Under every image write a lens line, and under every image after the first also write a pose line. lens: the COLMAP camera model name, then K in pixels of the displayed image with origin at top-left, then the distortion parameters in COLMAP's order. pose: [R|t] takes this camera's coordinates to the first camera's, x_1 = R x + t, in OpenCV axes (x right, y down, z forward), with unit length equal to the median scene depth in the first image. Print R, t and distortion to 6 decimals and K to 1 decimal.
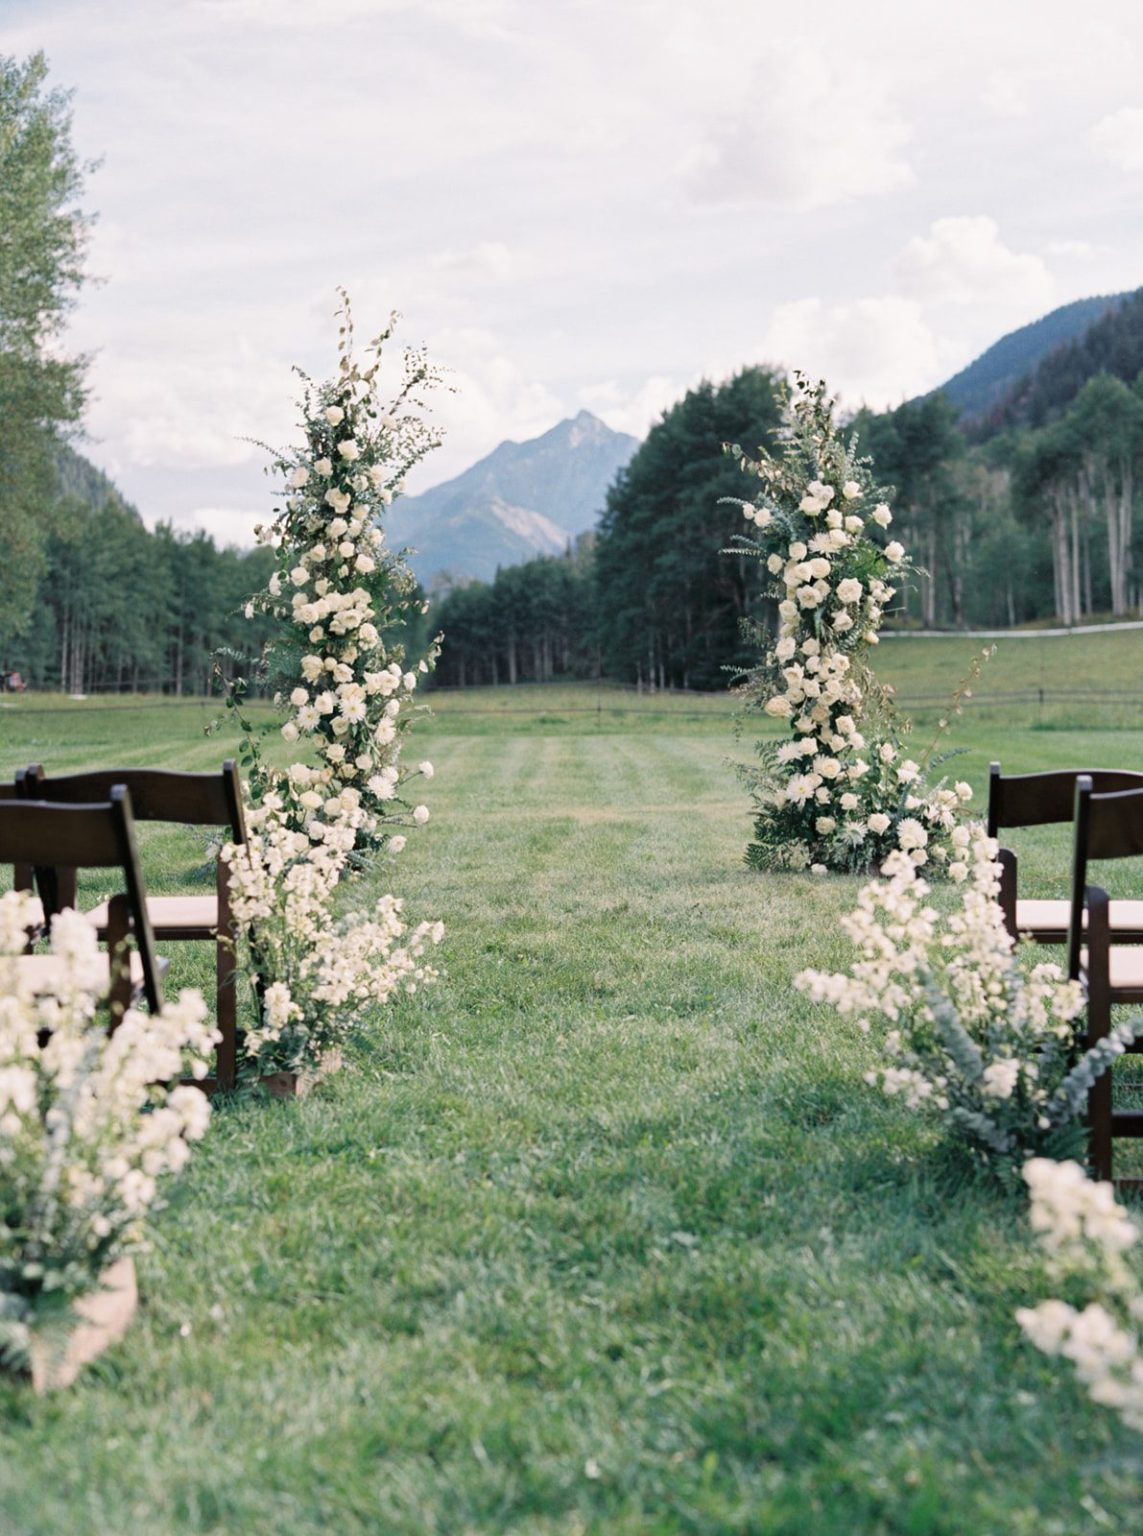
lens RADIAL K [[2455.0, 0, 607.9], [0, 2455.0, 769.3], [0, 0, 1]] dist [-0.082870, -0.039944]
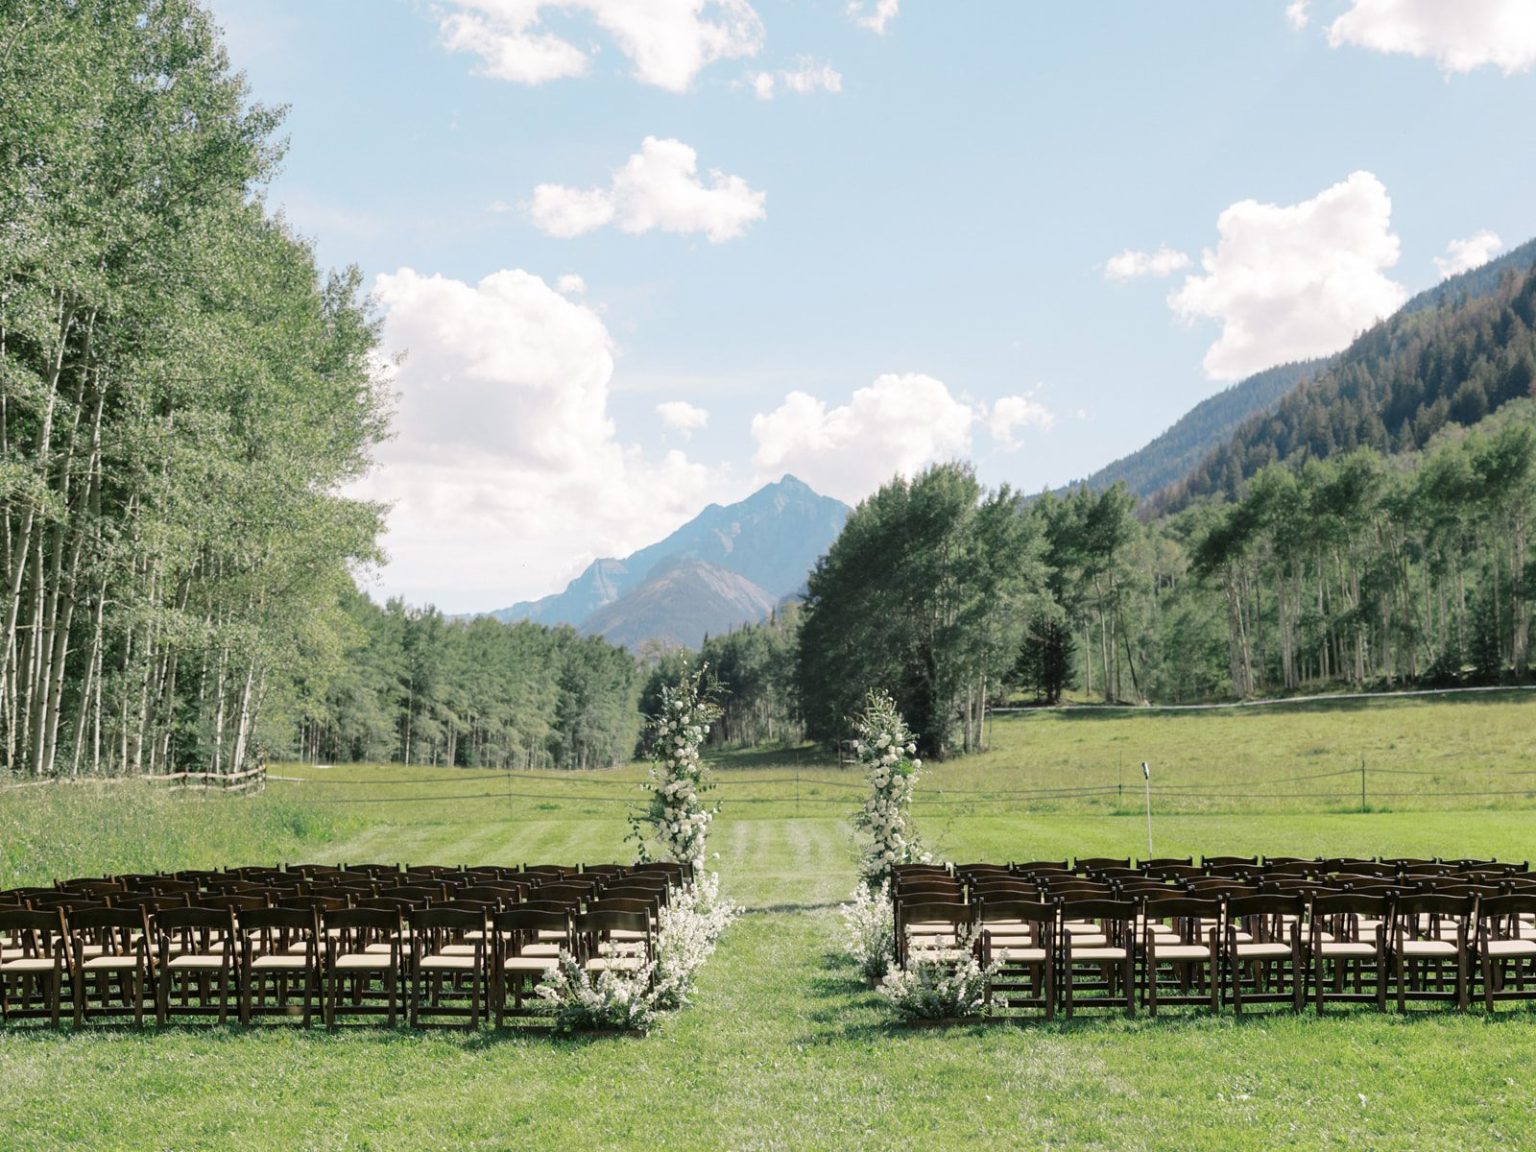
lens RADIAL K [[2443.8, 0, 775.1], [0, 2443.8, 574.1], [0, 0, 1]] dist [0.002328, 0.058207]
pose [[0.999889, 0.000386, -0.014898, 0.015656], [-0.001942, 0.994516, -0.104570, -0.023728], [0.014776, 0.104587, 0.994406, -1.334187]]
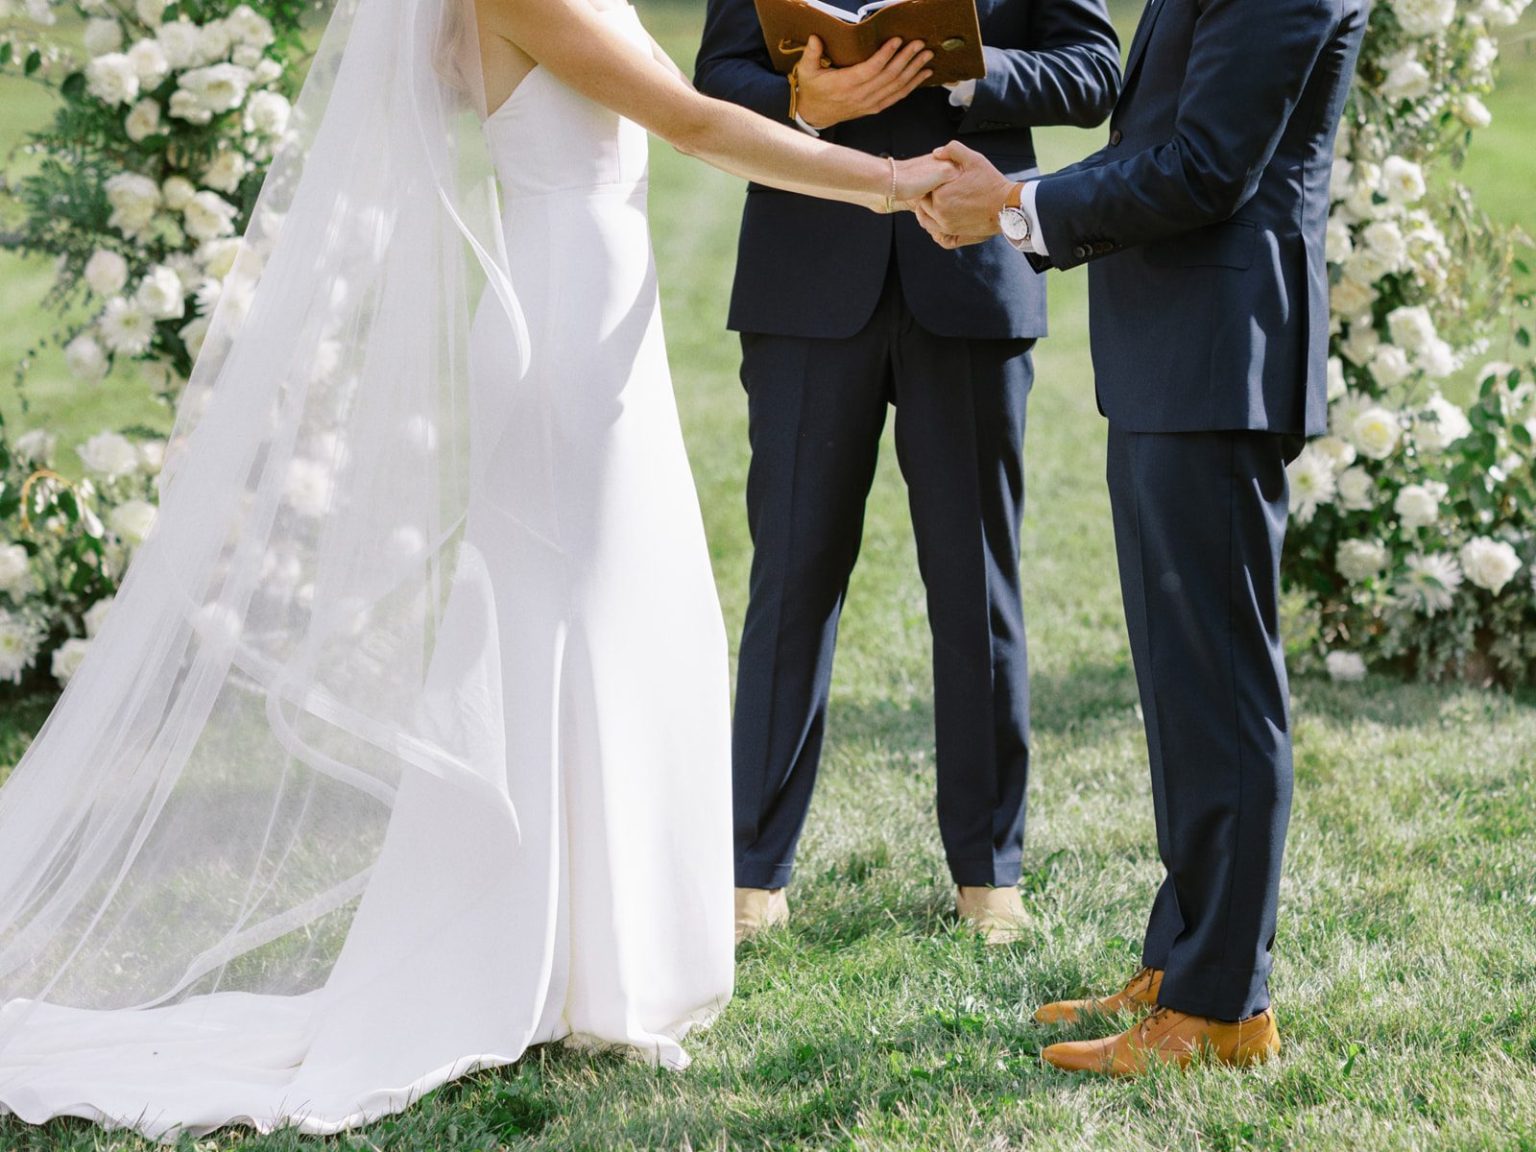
lens RADIAL K [[4021.7, 0, 871.2], [0, 4021.7, 580.8], [0, 0, 1]] dist [0.013616, 0.152609]
pose [[0.999921, -0.009146, -0.008673, 0.010172], [0.010104, 0.992996, 0.117715, -0.056541], [0.007535, -0.117793, 0.993010, 0.310395]]
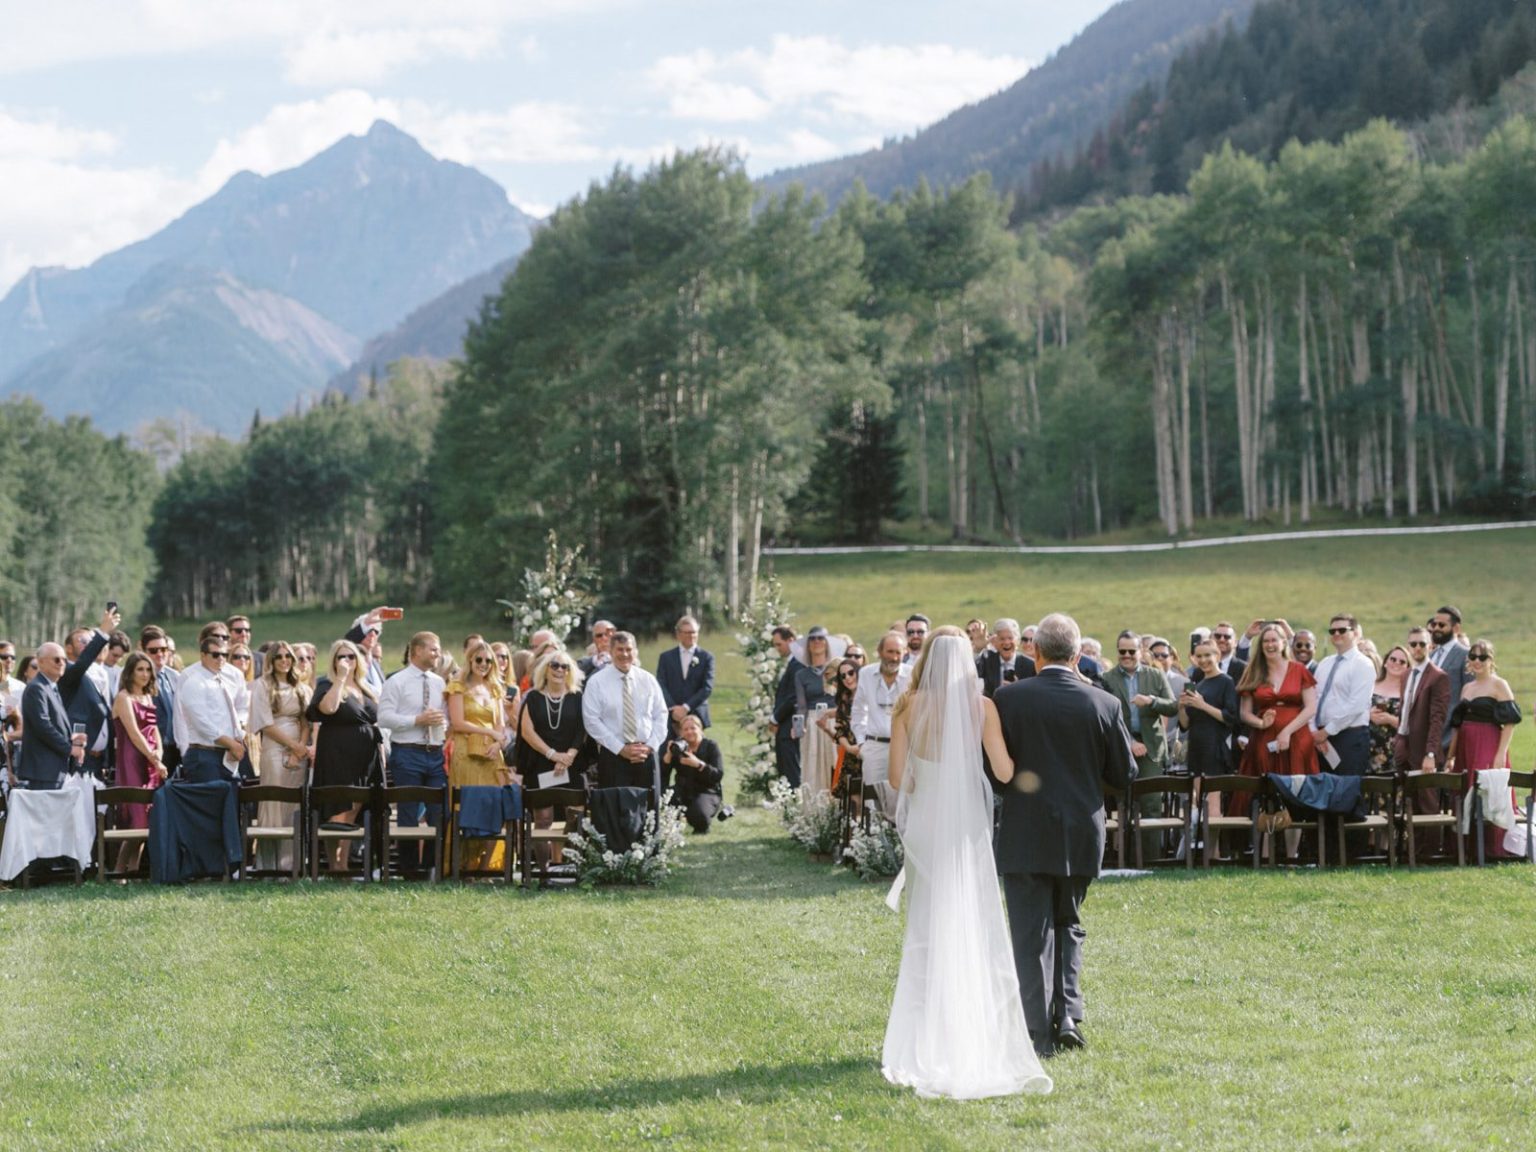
lens RADIAL K [[4362.4, 0, 768.0], [0, 4362.4, 576.0], [0, 0, 1]] dist [-0.056275, -0.577532]
pose [[0.996780, 0.006668, 0.079908, -0.220481], [-0.003347, 0.999128, -0.041624, -0.000278], [-0.080116, 0.041222, 0.995933, -2.791611]]
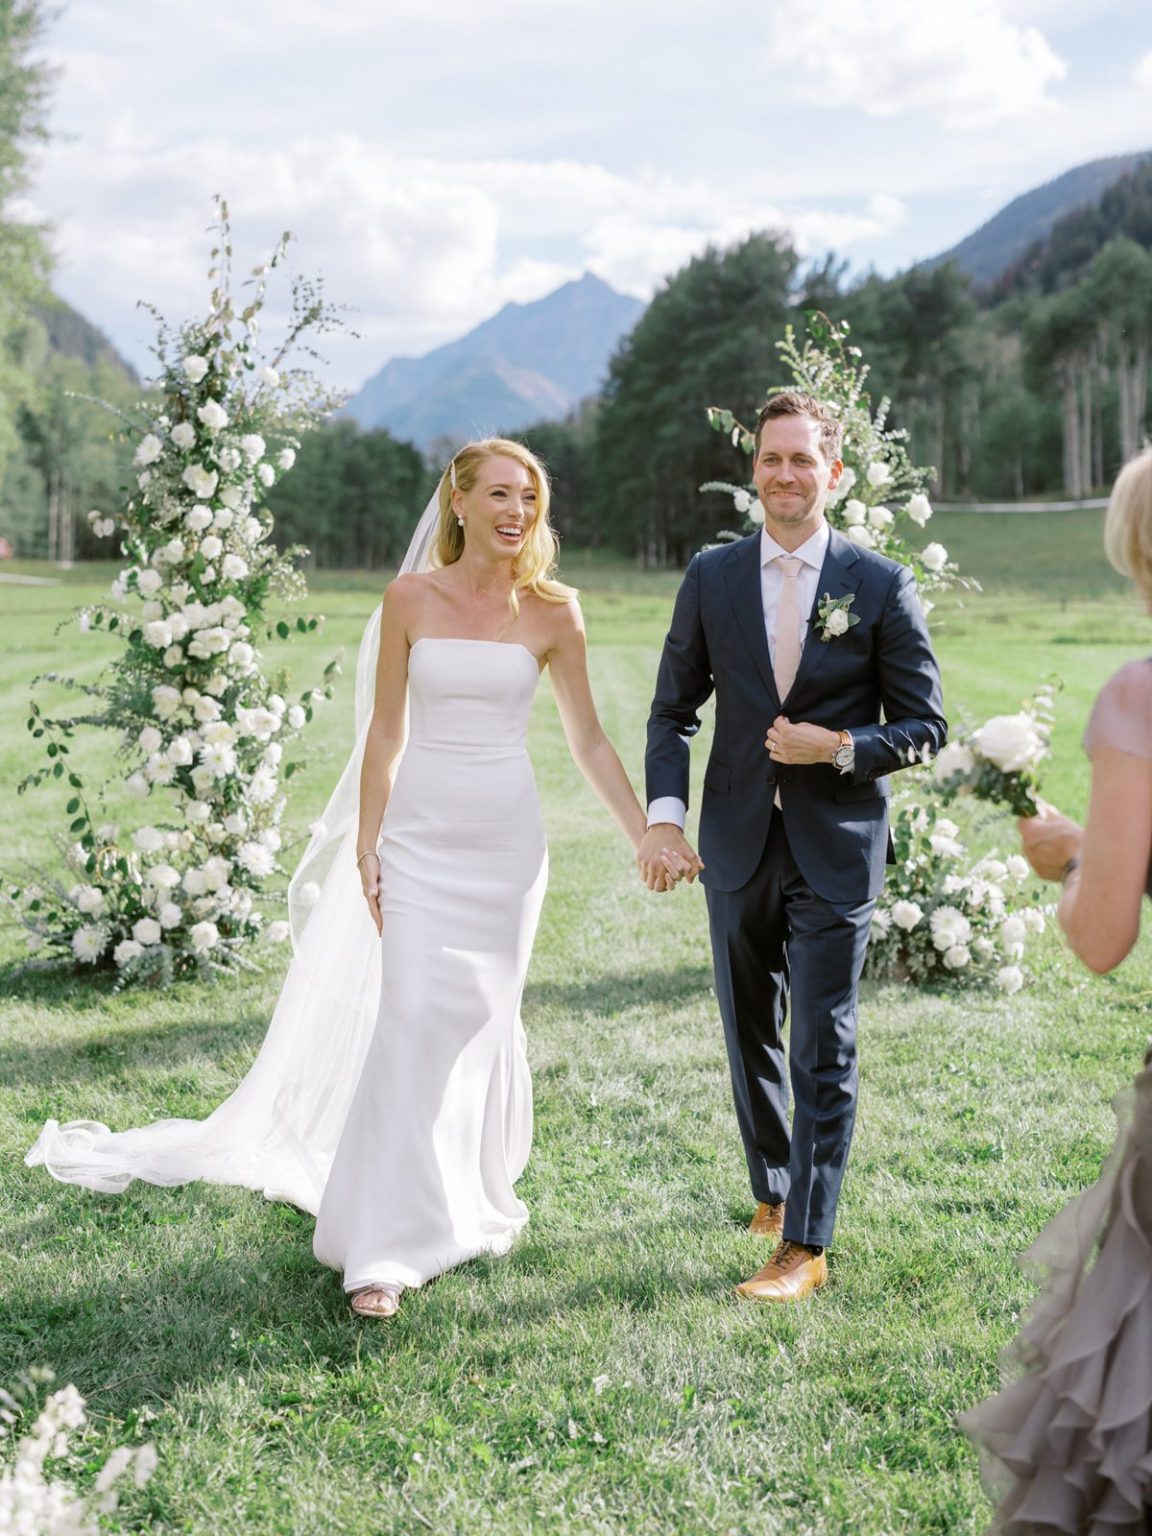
lens RADIAL K [[2443.8, 0, 576.0], [0, 2443.8, 768.0], [0, 0, 1]] dist [0.002328, 0.058207]
pose [[0.999857, 0.010703, -0.013066, 0.016742], [-0.009968, 0.998431, 0.055101, -0.063502], [0.013635, -0.054963, 0.998395, 0.239218]]
